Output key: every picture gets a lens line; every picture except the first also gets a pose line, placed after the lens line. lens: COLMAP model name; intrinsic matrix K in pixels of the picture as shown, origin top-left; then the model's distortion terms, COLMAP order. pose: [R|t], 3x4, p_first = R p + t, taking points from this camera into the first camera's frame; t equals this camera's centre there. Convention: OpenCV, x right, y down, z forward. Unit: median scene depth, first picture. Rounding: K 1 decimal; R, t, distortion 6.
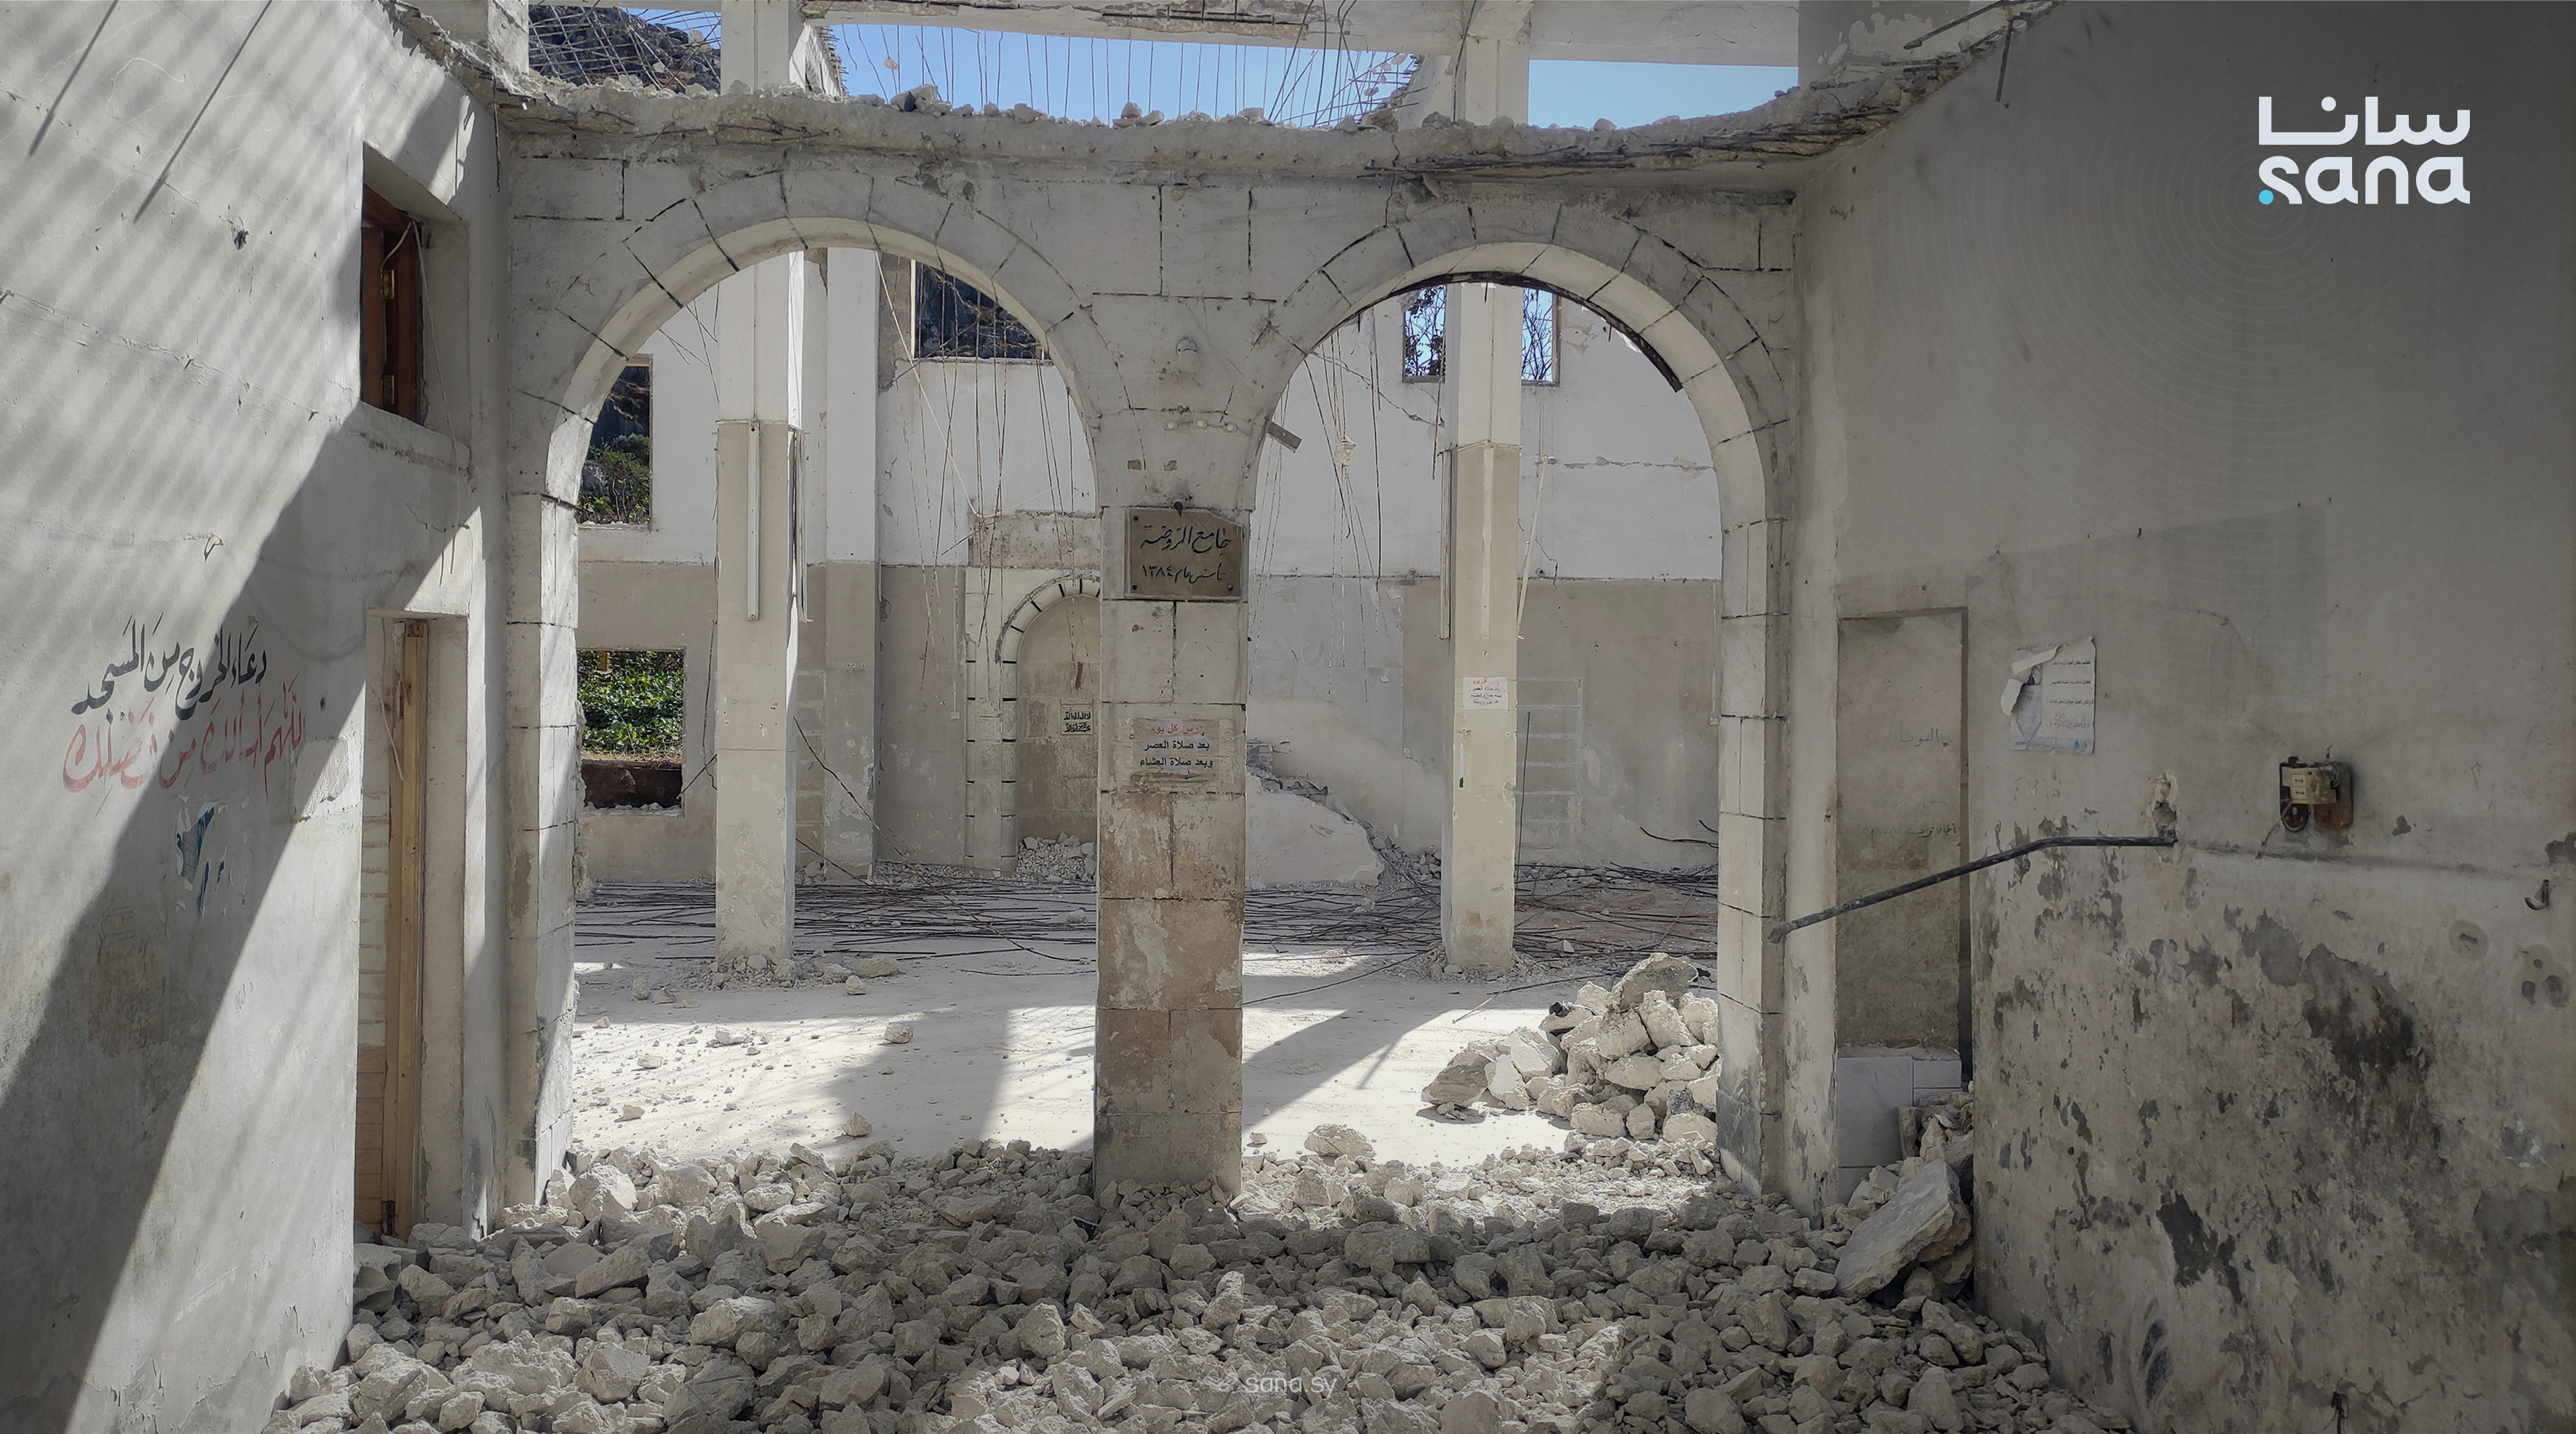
lens RADIAL K [[2013.7, 0, 1288.0], [0, 2013.7, 717.0], [0, 0, 1]] dist [0.015762, -0.007151]
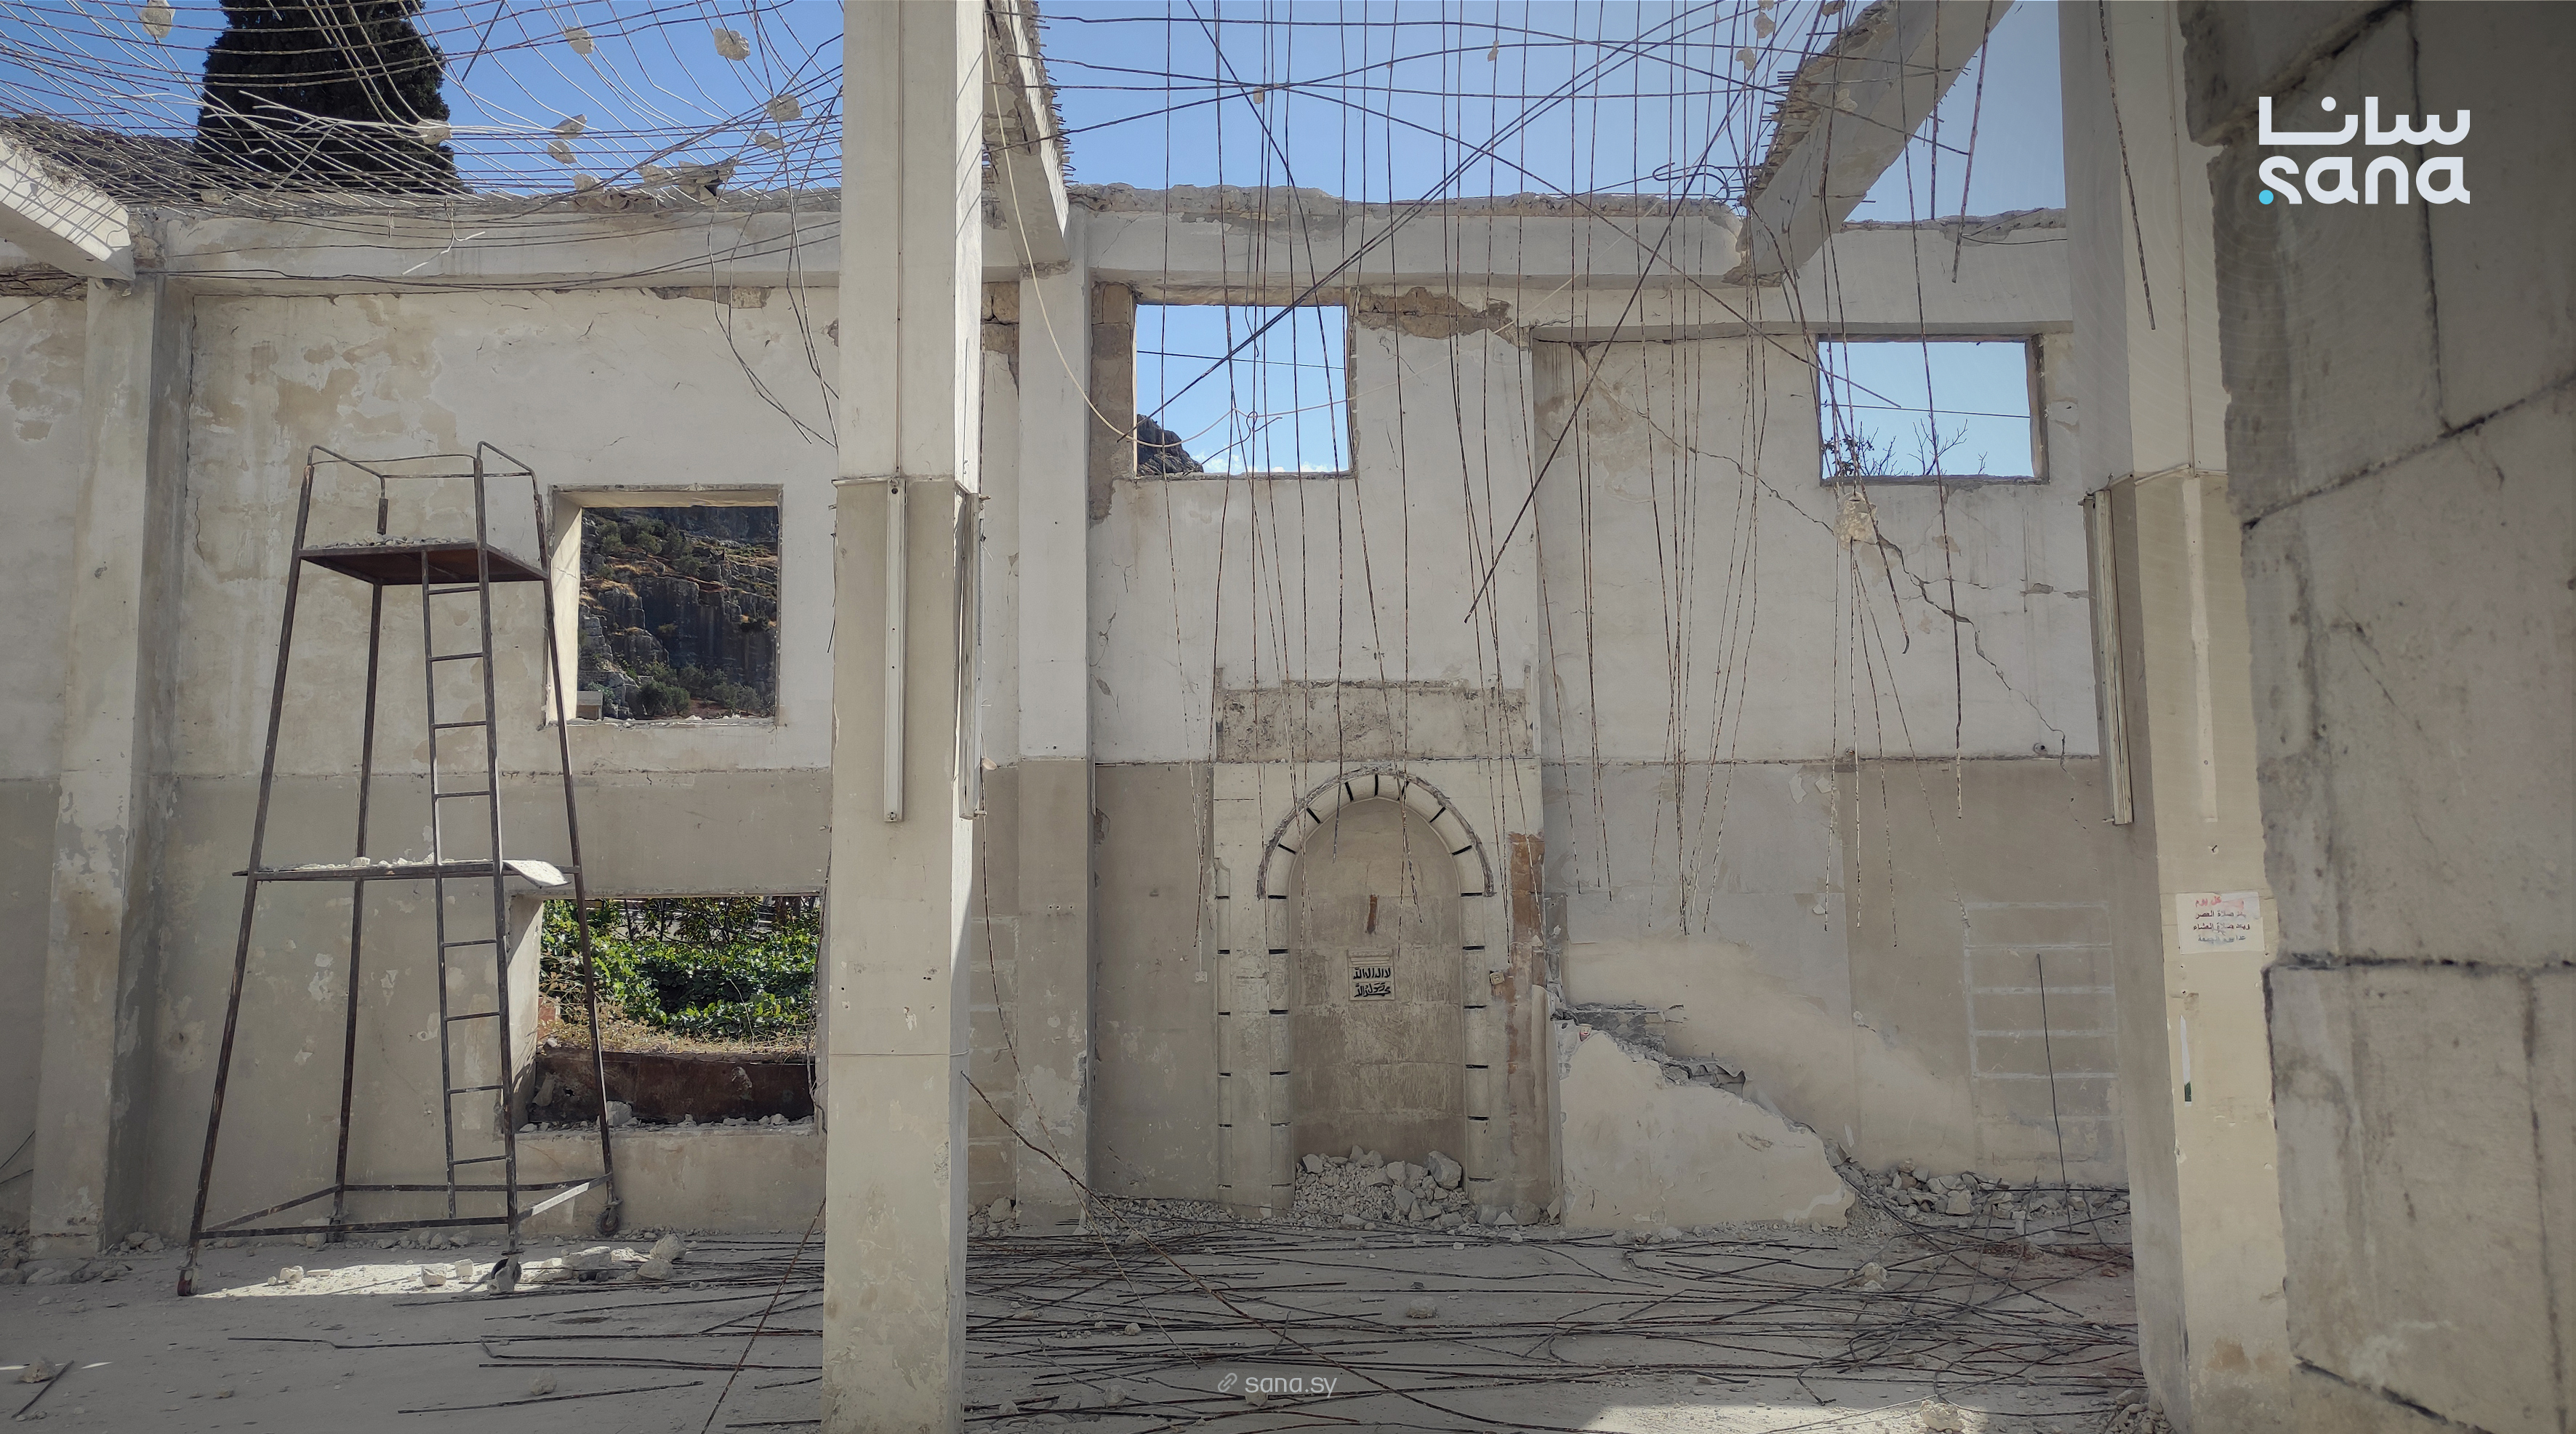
lens RADIAL K [[1971.3, 0, 1280.3], [0, 1971.3, 678.0], [0, 0, 1]] dist [0.076038, -0.114440]
pose [[0.995371, -0.035725, -0.089218, -0.073979], [0.022586, 0.989297, -0.144155, -0.003853], [0.093413, 0.141472, 0.985525, 0.318259]]
